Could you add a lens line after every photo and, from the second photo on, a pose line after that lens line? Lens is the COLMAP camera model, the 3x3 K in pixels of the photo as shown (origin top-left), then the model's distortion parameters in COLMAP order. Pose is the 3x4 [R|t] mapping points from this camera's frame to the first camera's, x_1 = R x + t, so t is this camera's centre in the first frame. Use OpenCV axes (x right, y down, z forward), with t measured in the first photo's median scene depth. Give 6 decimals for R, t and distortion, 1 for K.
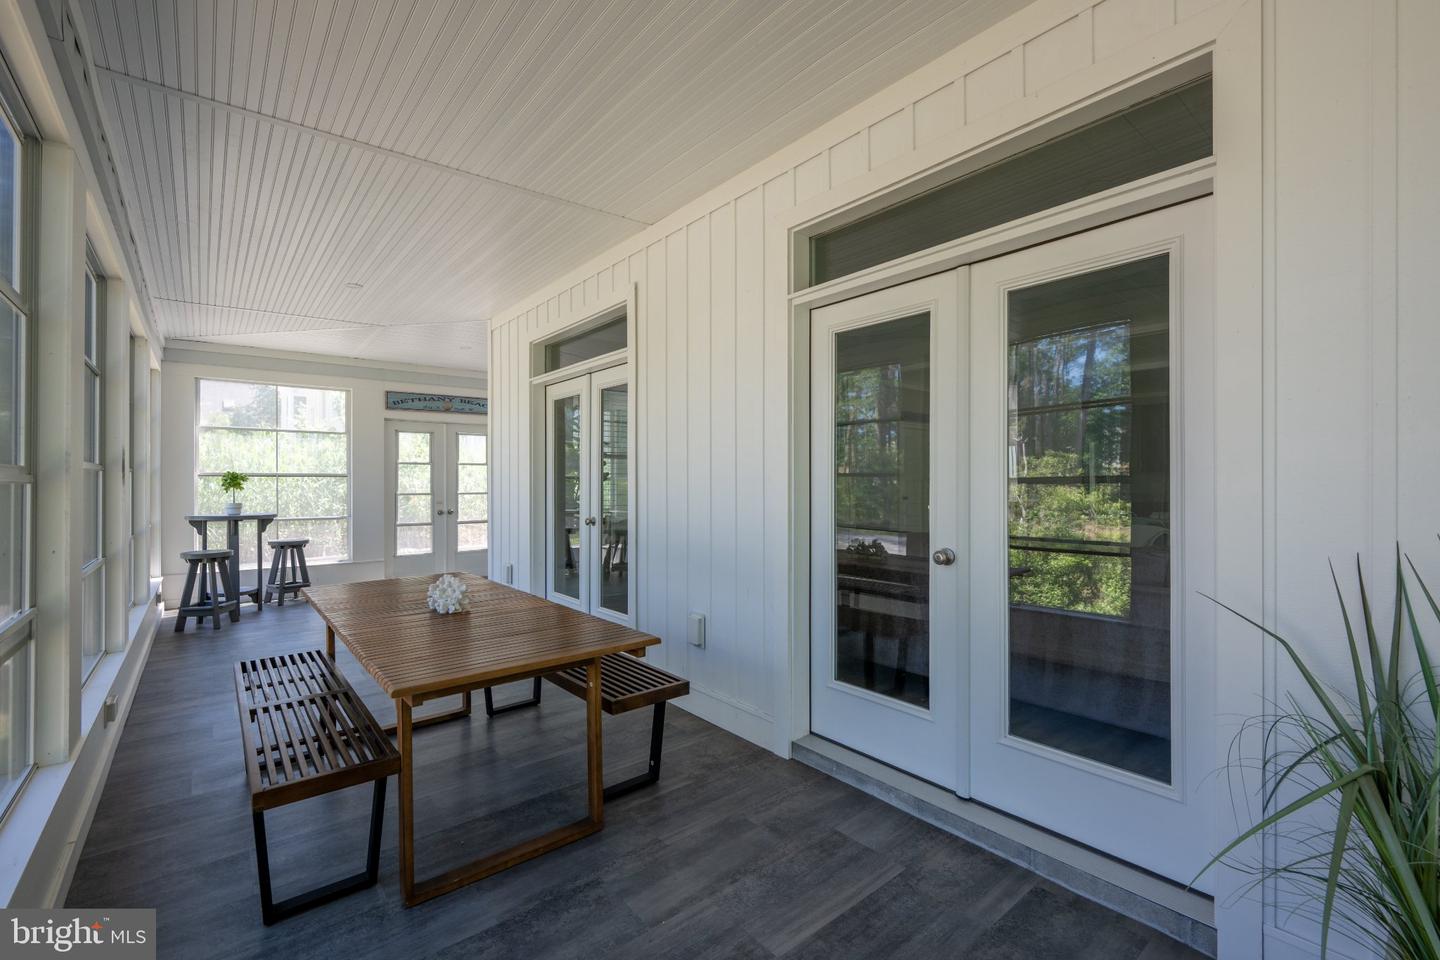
lens RADIAL K [[620.9, 0, 690.1], [0, 620.9, 479.4], [0, 0, 1]] dist [0.000521, 0.000091]
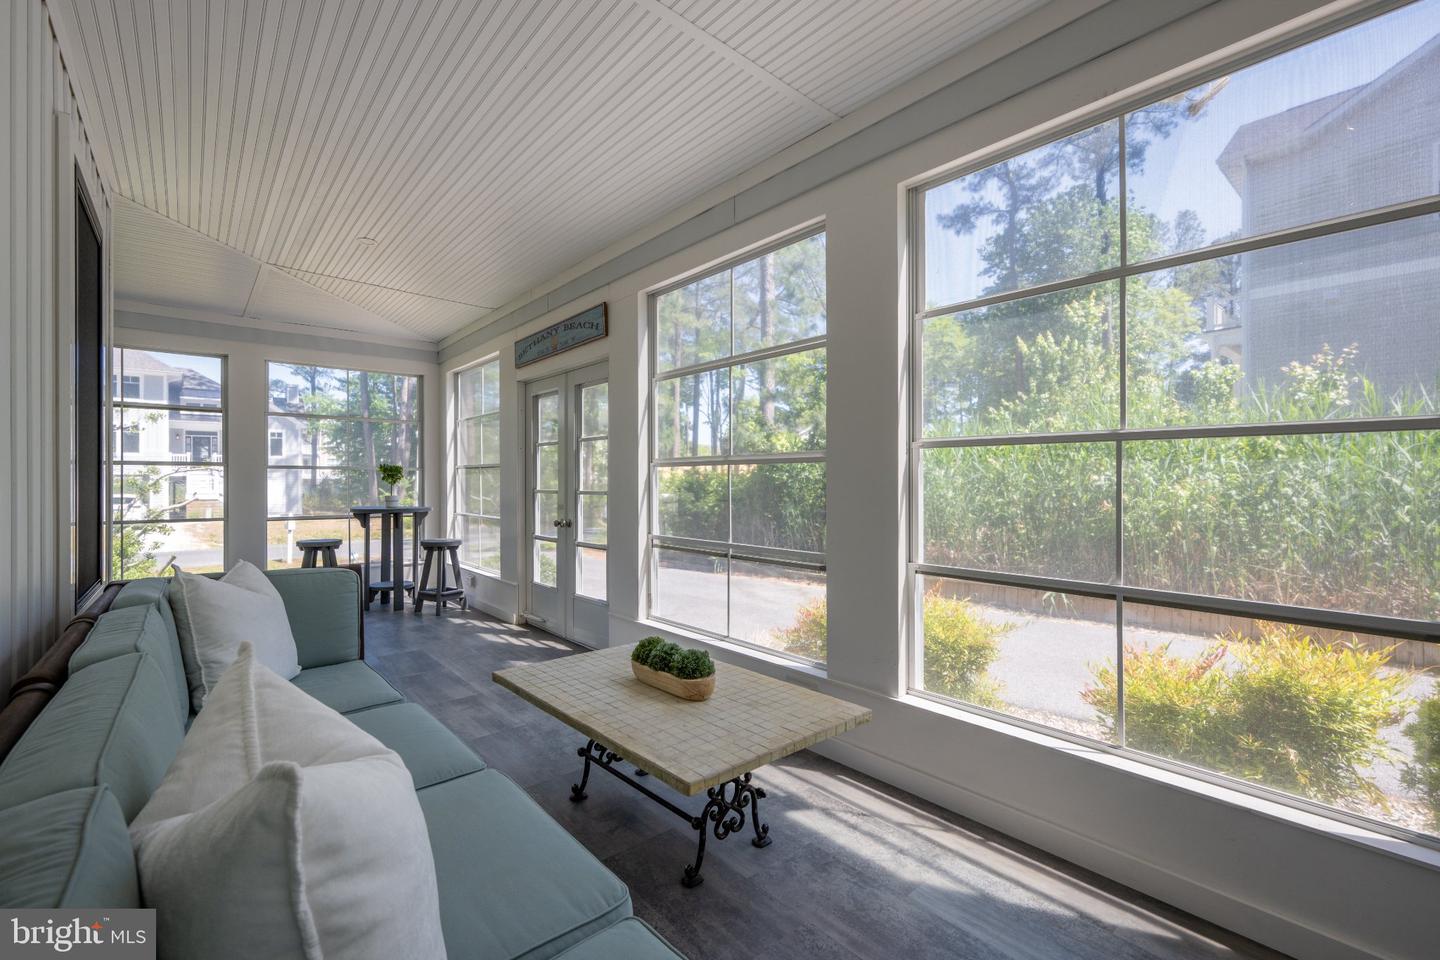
lens RADIAL K [[620.9, 0, 690.1], [0, 620.9, 479.4], [0, 0, 1]] dist [0.000521, 0.000091]
pose [[0.026279, -0.000450, -0.999655, 0.213400], [-0.002187, 0.999997, -0.000508, 0.012161], [0.999652, 0.002200, 0.026278, 1.210555]]
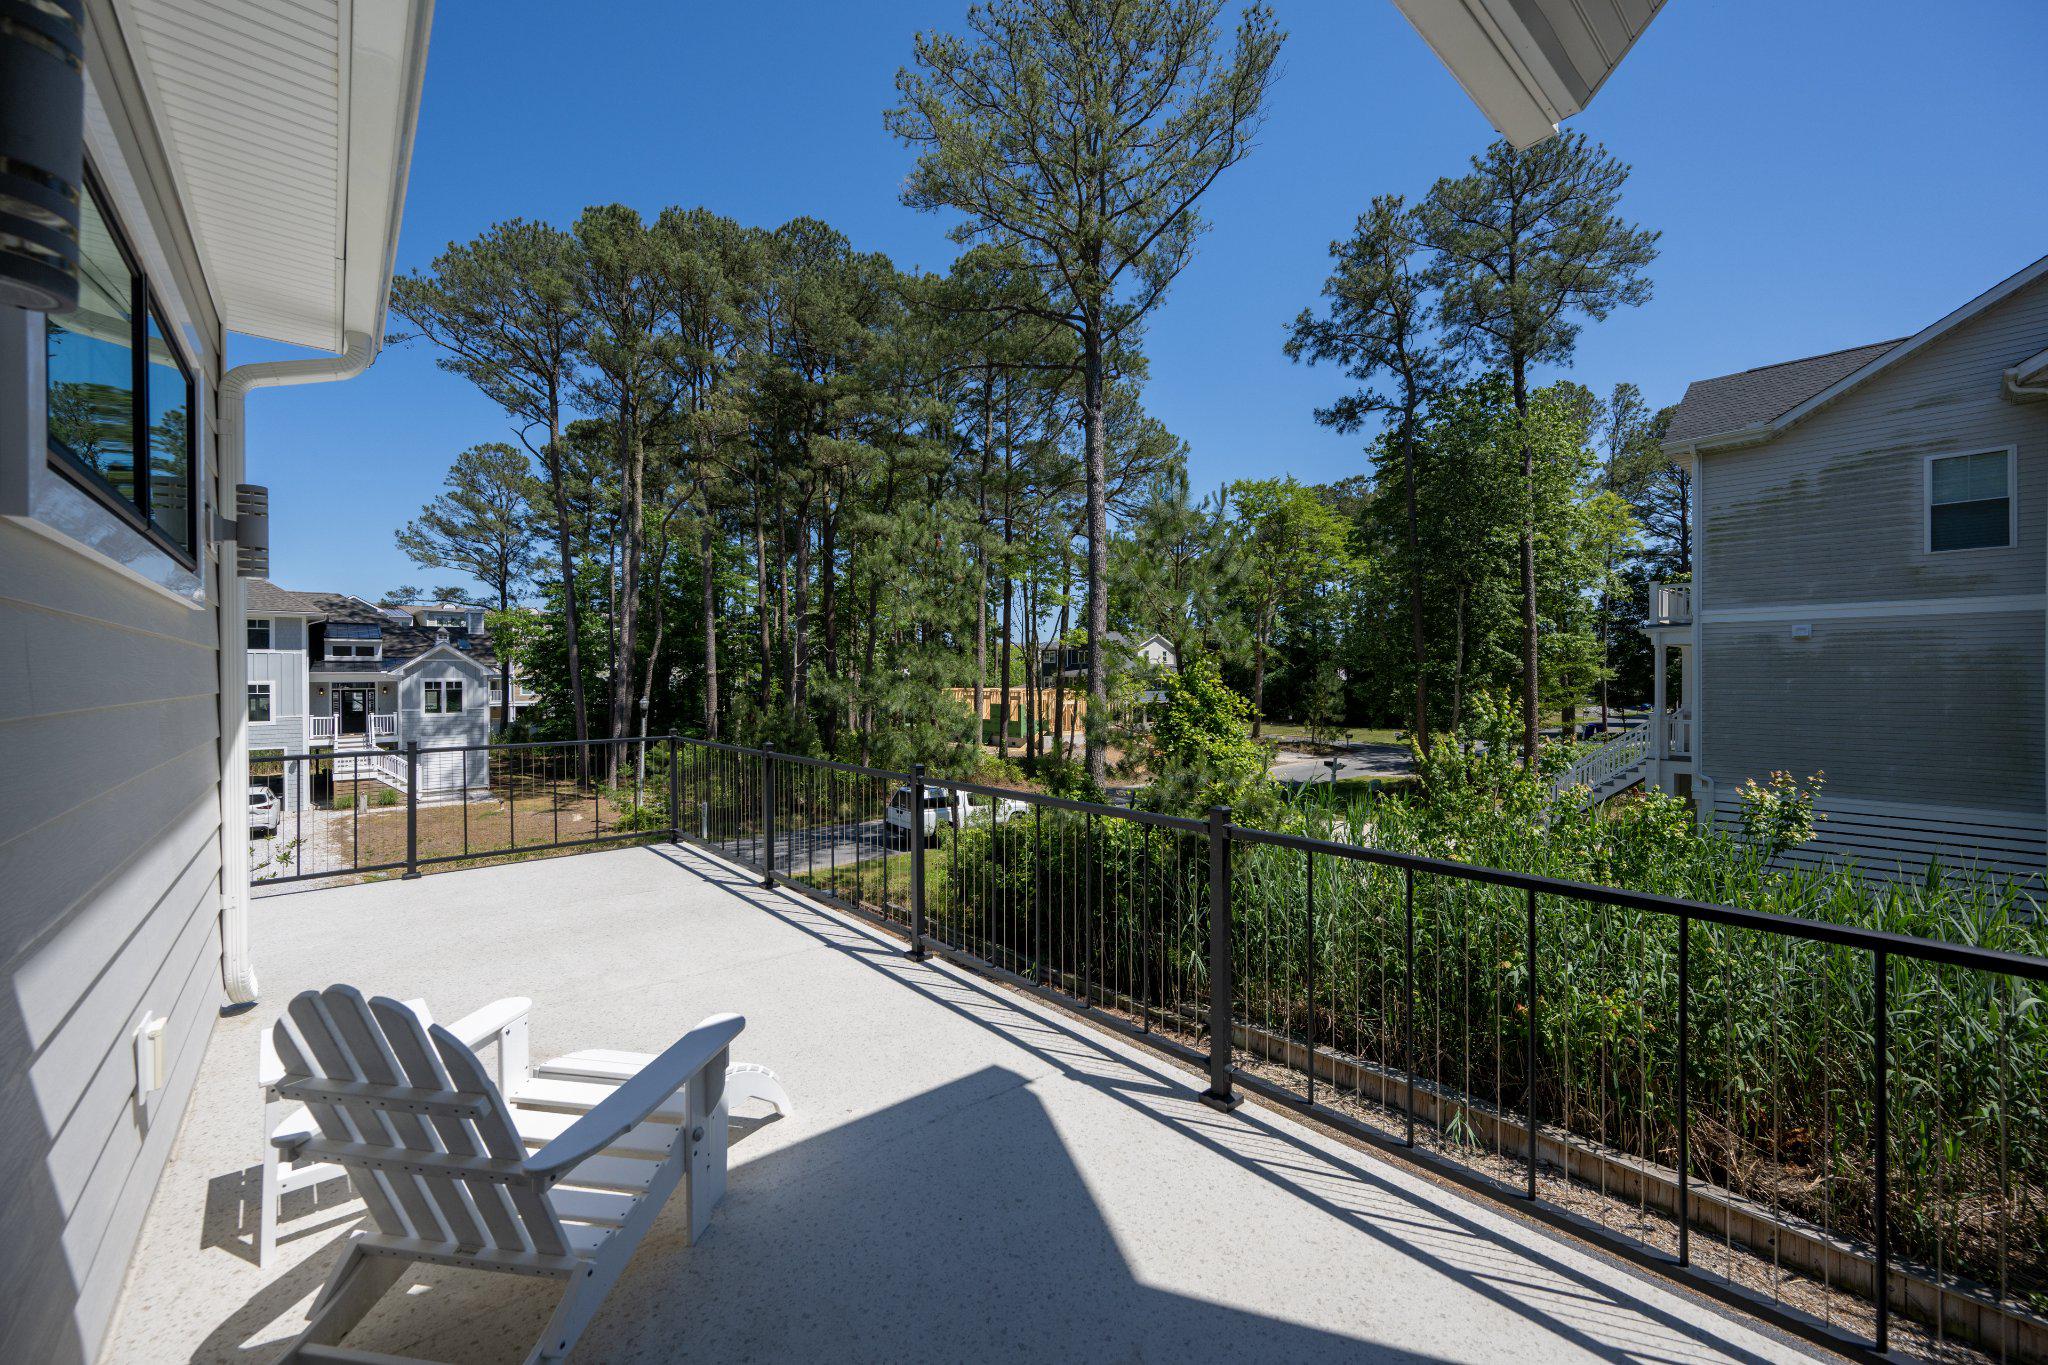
lens RADIAL K [[801.6, 0, 1024.0], [0, 801.6, 682.5], [0, 0, 1]] dist [-0.001528, 0.000035]
pose [[0.055793, 0.009074, -0.998401, 0.216375], [0.000180, 0.999959, 0.009098, -0.414084], [0.998442, -0.000688, 0.055789, 1.219073]]
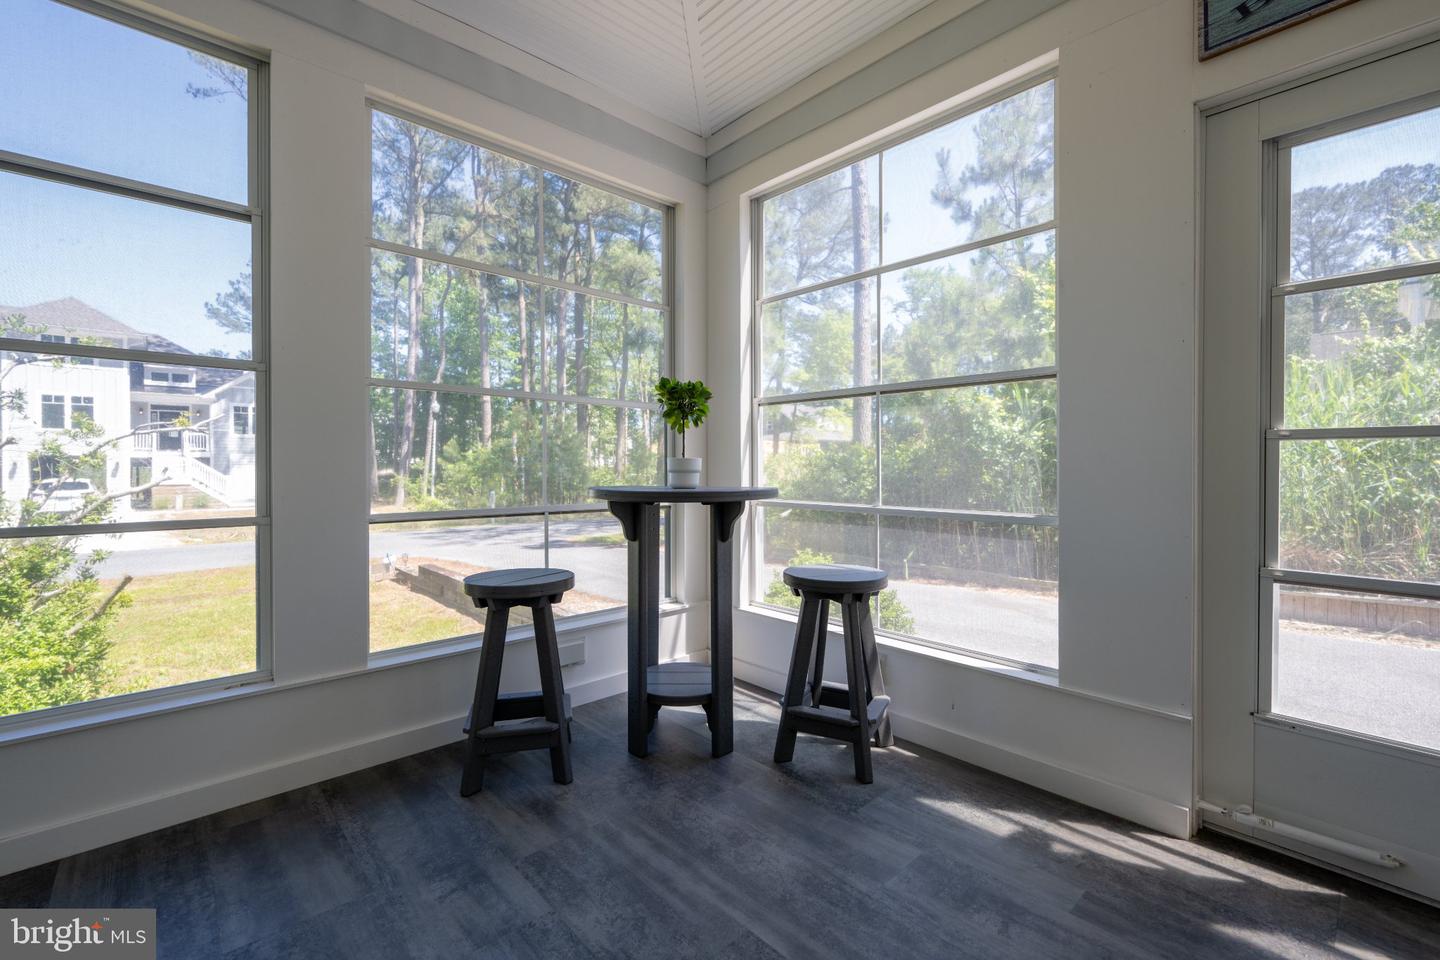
lens RADIAL K [[623.5, 0, 715.3], [0, 623.5, 469.7], [0, 0, 1]] dist [-0.001774, -0.000284]
pose [[0.079727, 0.008815, -0.996778, -0.284738], [-0.001046, 0.999961, 0.008759, 0.036121], [0.996816, 0.000345, 0.079733, 0.831239]]
